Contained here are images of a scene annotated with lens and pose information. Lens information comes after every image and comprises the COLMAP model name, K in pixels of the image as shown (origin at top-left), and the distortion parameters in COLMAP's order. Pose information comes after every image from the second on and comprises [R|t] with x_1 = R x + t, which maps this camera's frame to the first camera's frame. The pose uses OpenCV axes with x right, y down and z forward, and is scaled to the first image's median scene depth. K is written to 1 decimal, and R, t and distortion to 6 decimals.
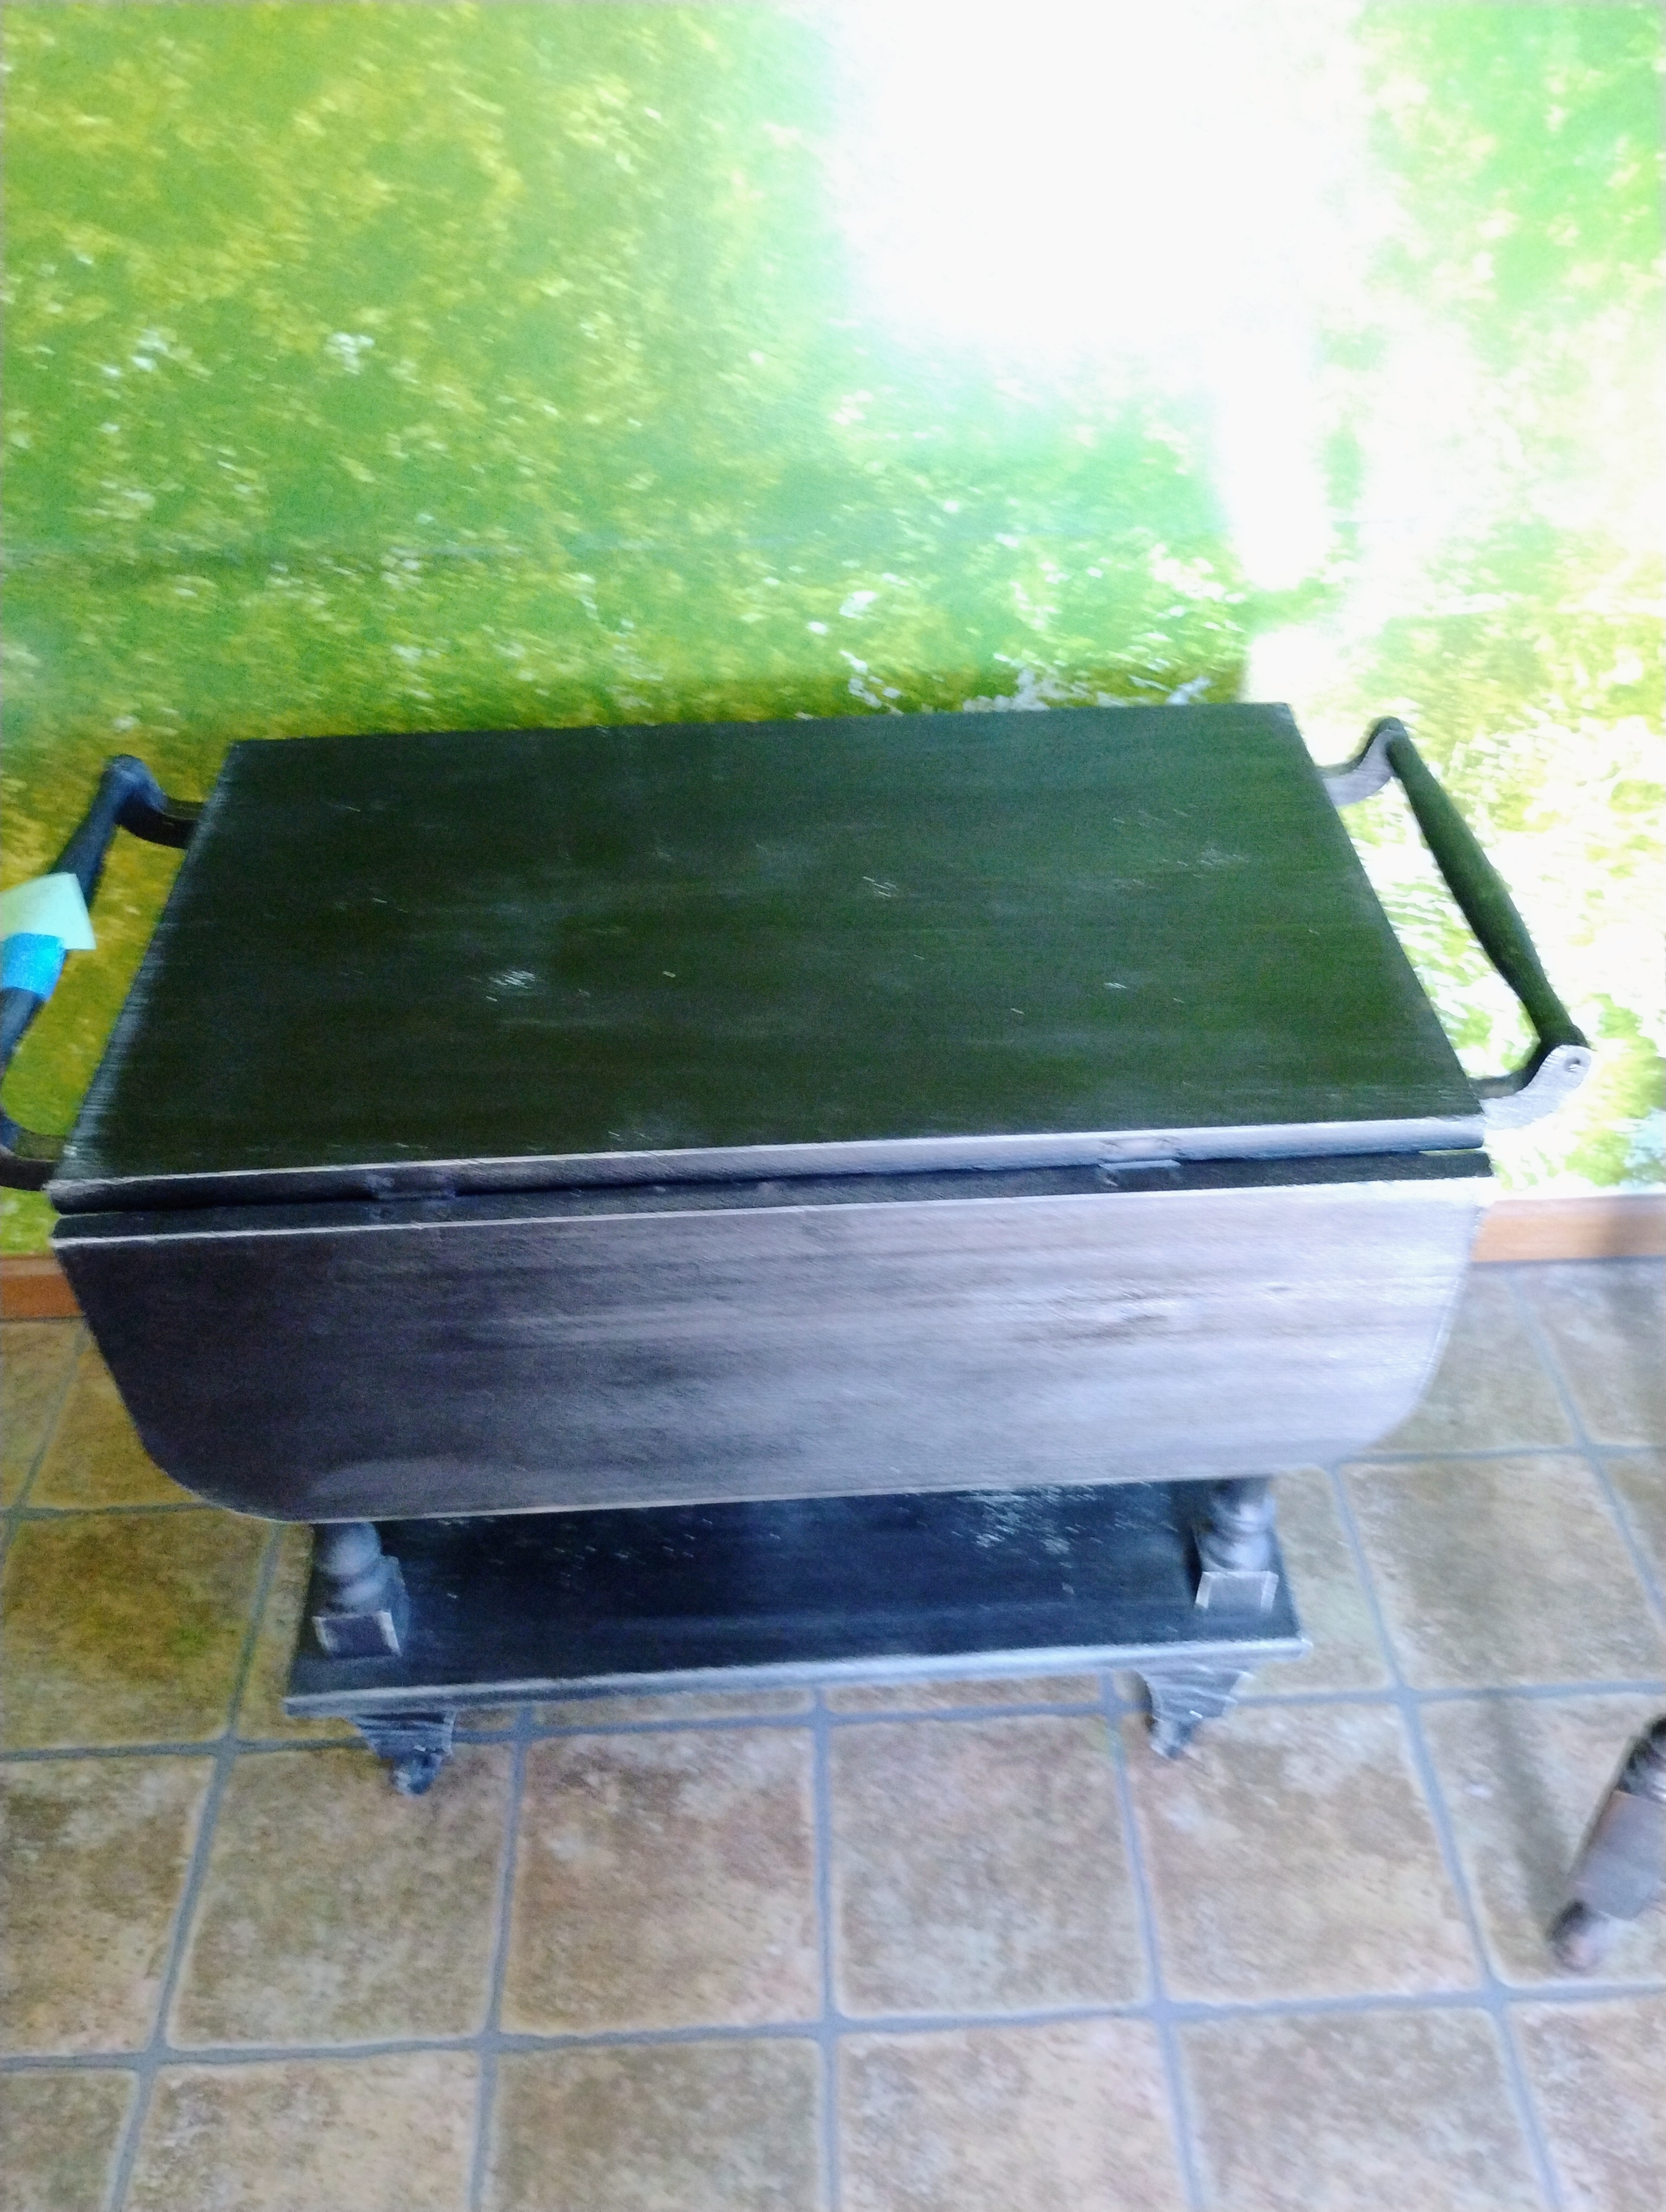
lens RADIAL K [[1836.0, 0, 860.0], [0, 1836.0, 1102.6], [0, 0, 1]] dist [0.075988, -0.114440]
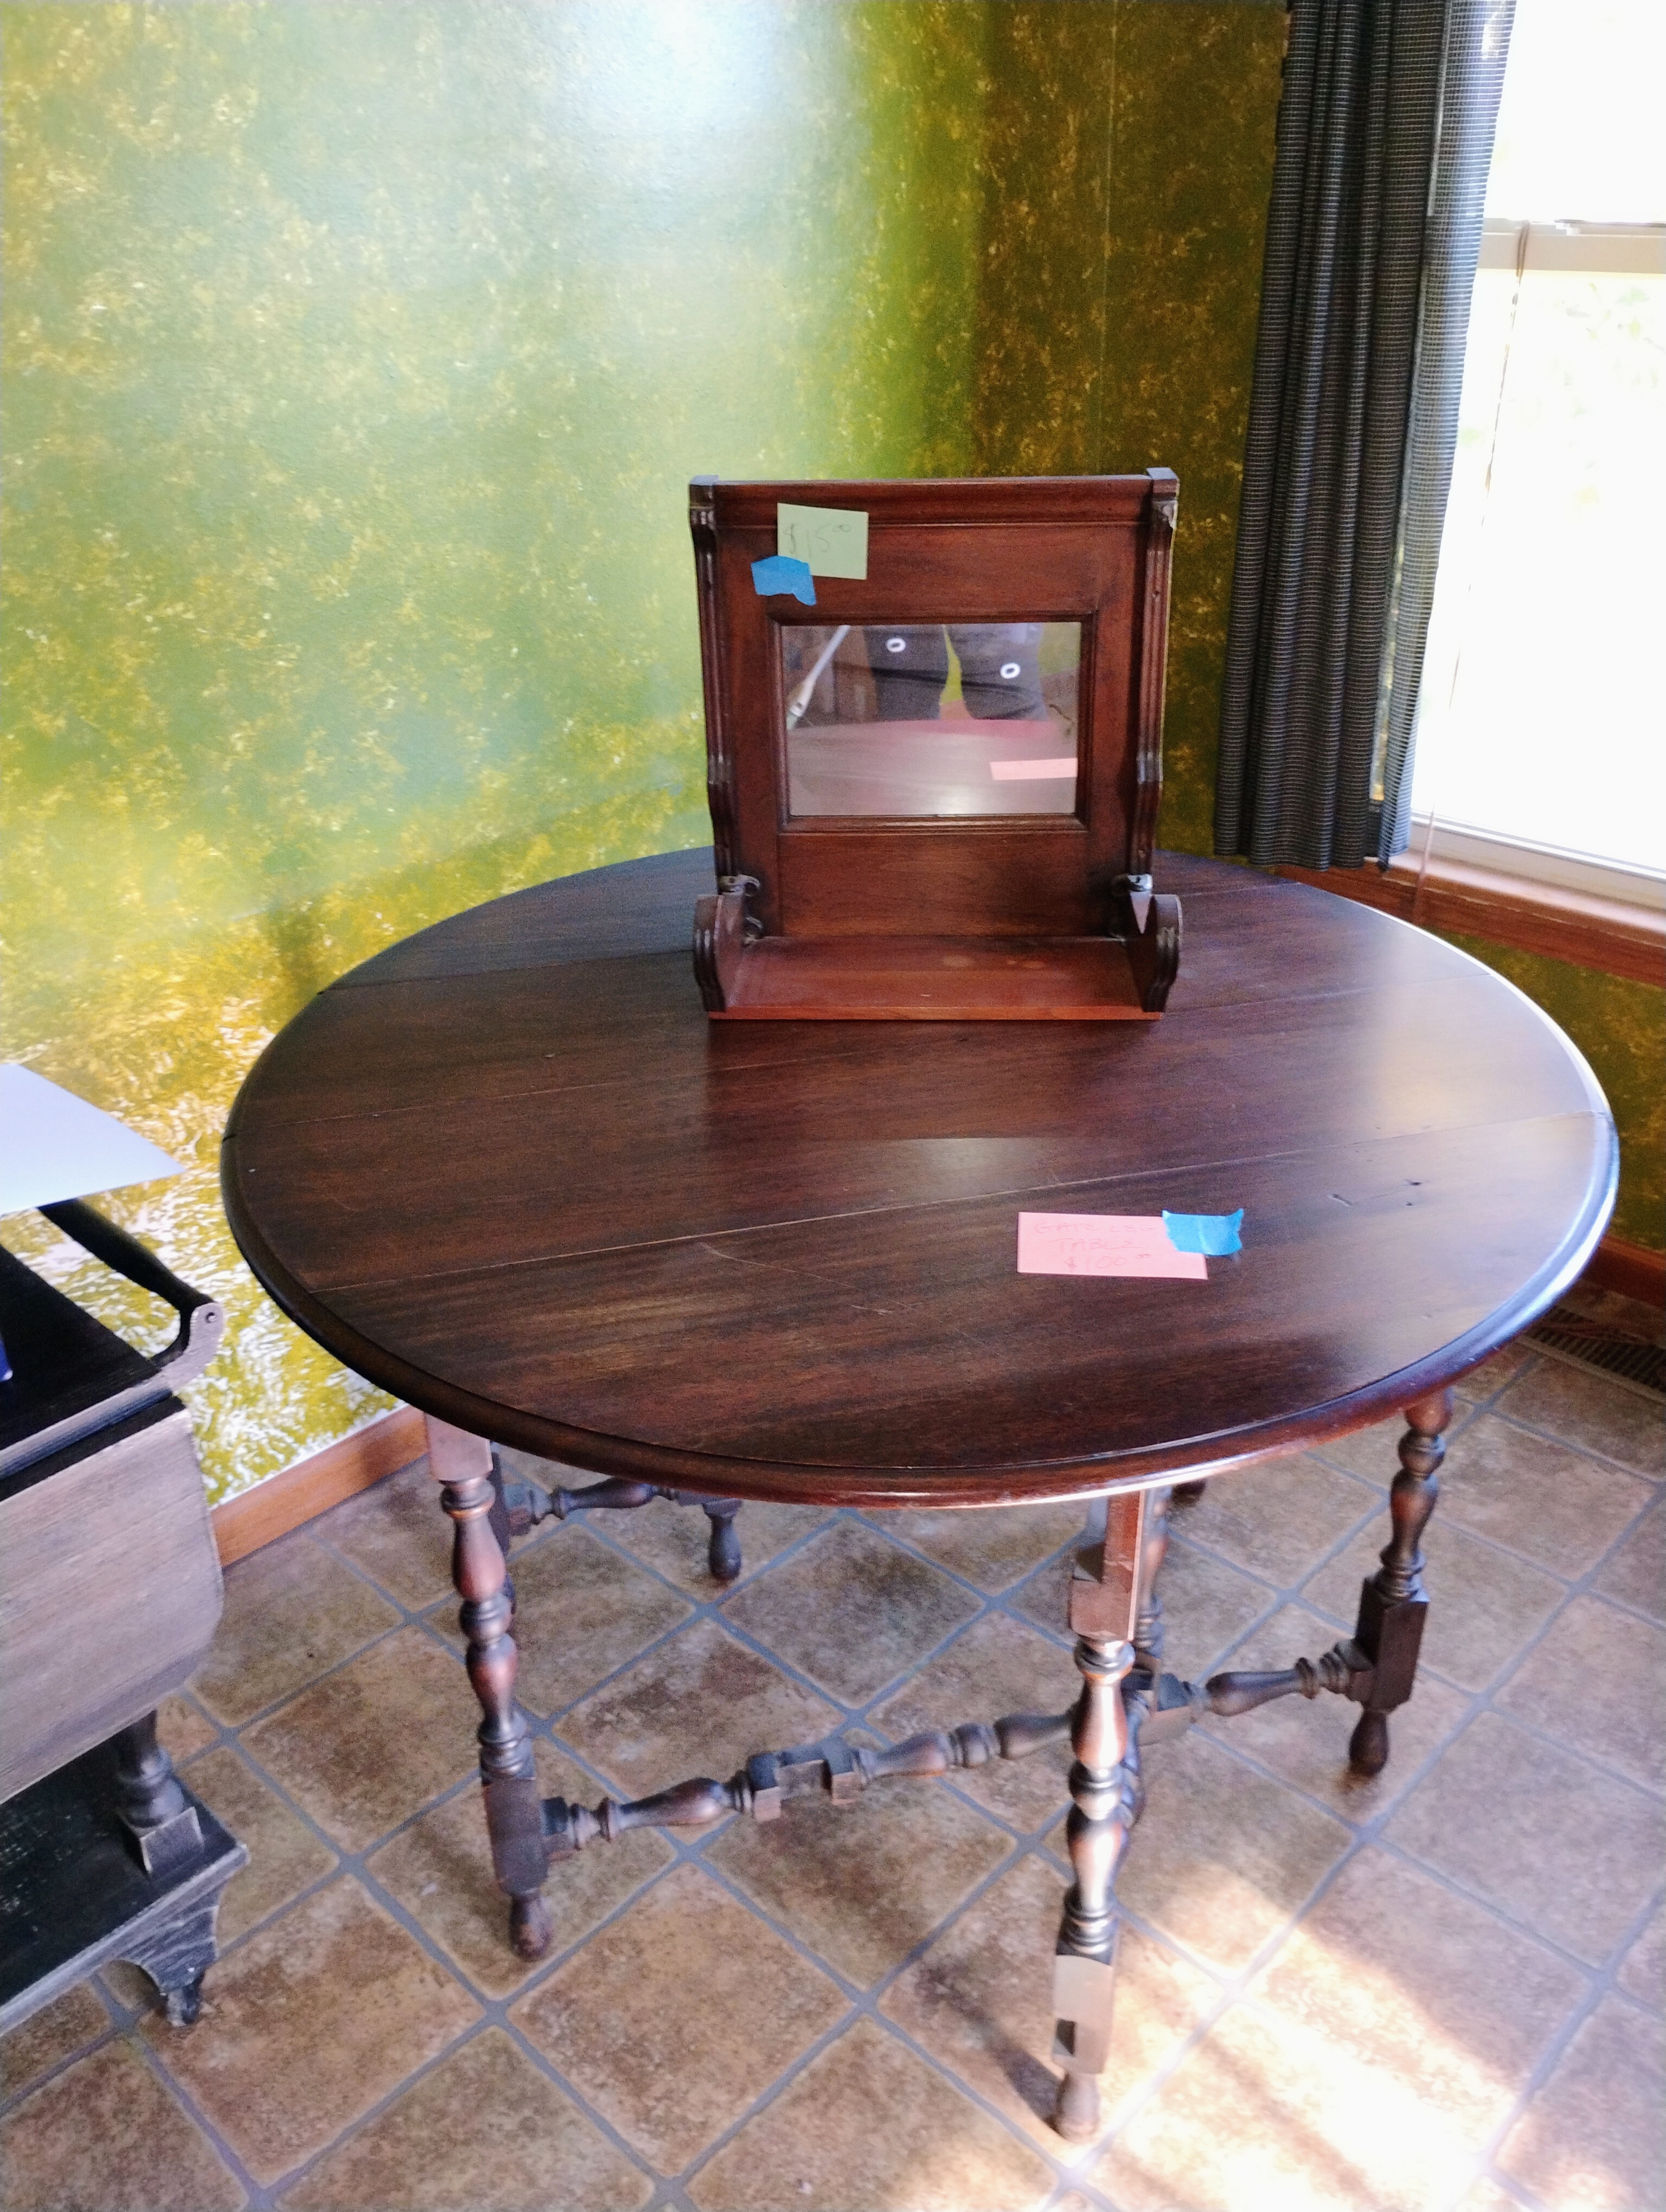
lens RADIAL K [[1836.0, 0, 860.0], [0, 1836.0, 1102.6], [0, 0, 1]] dist [0.075988, -0.114440]
pose [[0.725141, -0.324528, 0.607331, -0.048452], [0.454110, 0.888386, -0.067488, 0.117179], [-0.517643, 0.324734, 0.791577, -0.331563]]
